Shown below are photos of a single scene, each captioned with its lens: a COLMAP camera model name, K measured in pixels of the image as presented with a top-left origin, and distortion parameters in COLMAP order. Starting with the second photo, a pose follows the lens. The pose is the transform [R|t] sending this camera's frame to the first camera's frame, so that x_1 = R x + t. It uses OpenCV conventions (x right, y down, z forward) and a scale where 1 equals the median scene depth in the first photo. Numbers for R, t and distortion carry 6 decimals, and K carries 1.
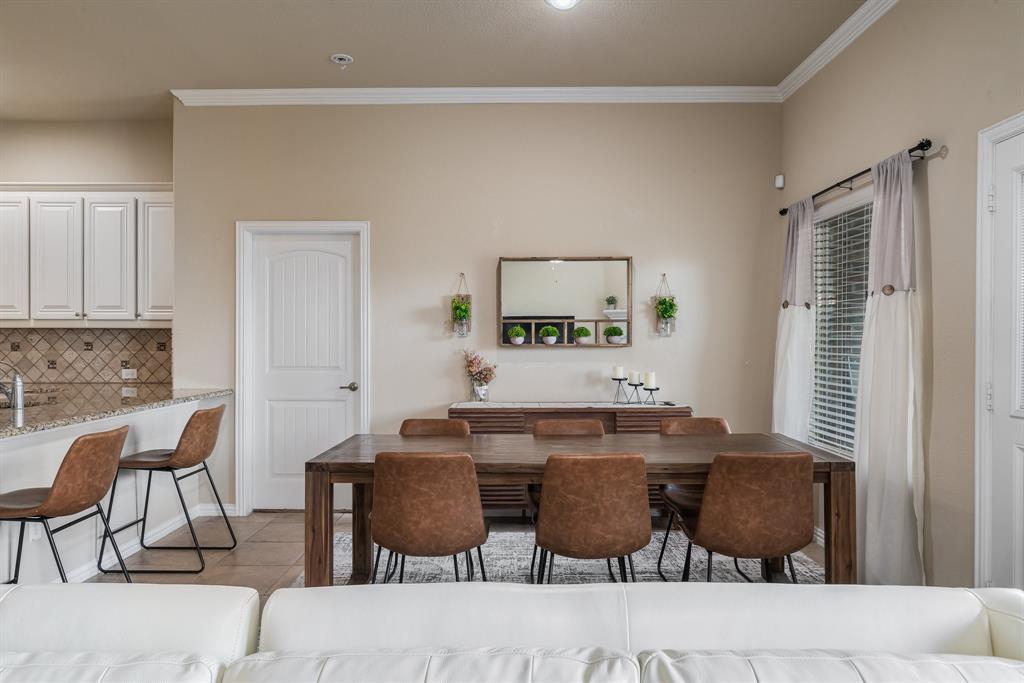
lens RADIAL K [[705.1, 0, 512.0], [0, 705.1, 341.5], [0, 0, 1]] dist [0.005243, 0.001294]
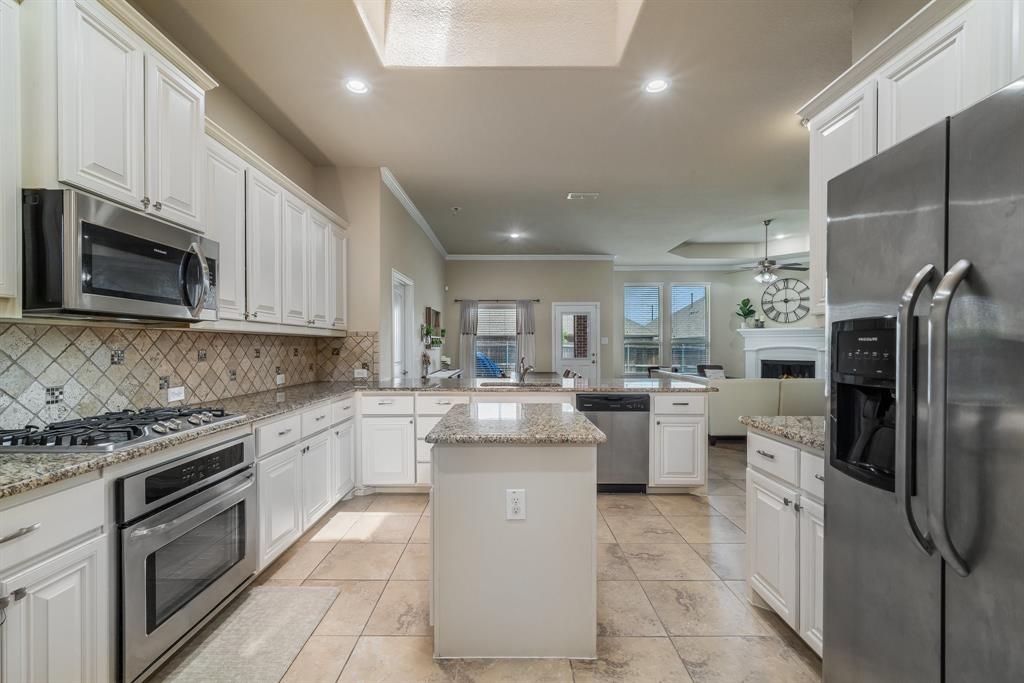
lens RADIAL K [[436.9, 0, 512.0], [0, 436.9, 341.5], [0, 0, 1]] dist [0.000064, 0.000032]
pose [[-0.013724, 0.006904, 0.999882, -1.183478], [0.002292, 0.999974, -0.006873, -0.003980], [-0.999903, 0.002197, -0.013739, 0.672282]]
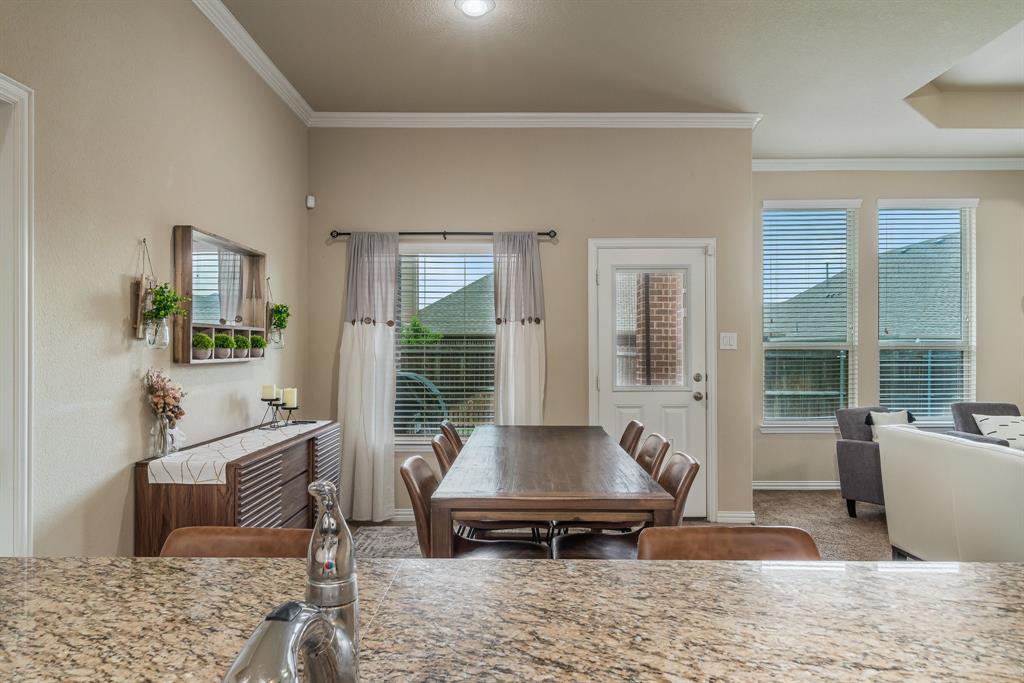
lens RADIAL K [[705.1, 0, 512.0], [0, 705.1, 341.5], [0, 0, 1]] dist [0.005243, 0.001294]
pose [[-0.004354, 0.011629, 0.999923, -0.591789], [-0.000374, 0.999932, -0.011630, -0.004862], [-0.999990, -0.000424, -0.004349, 0.616852]]
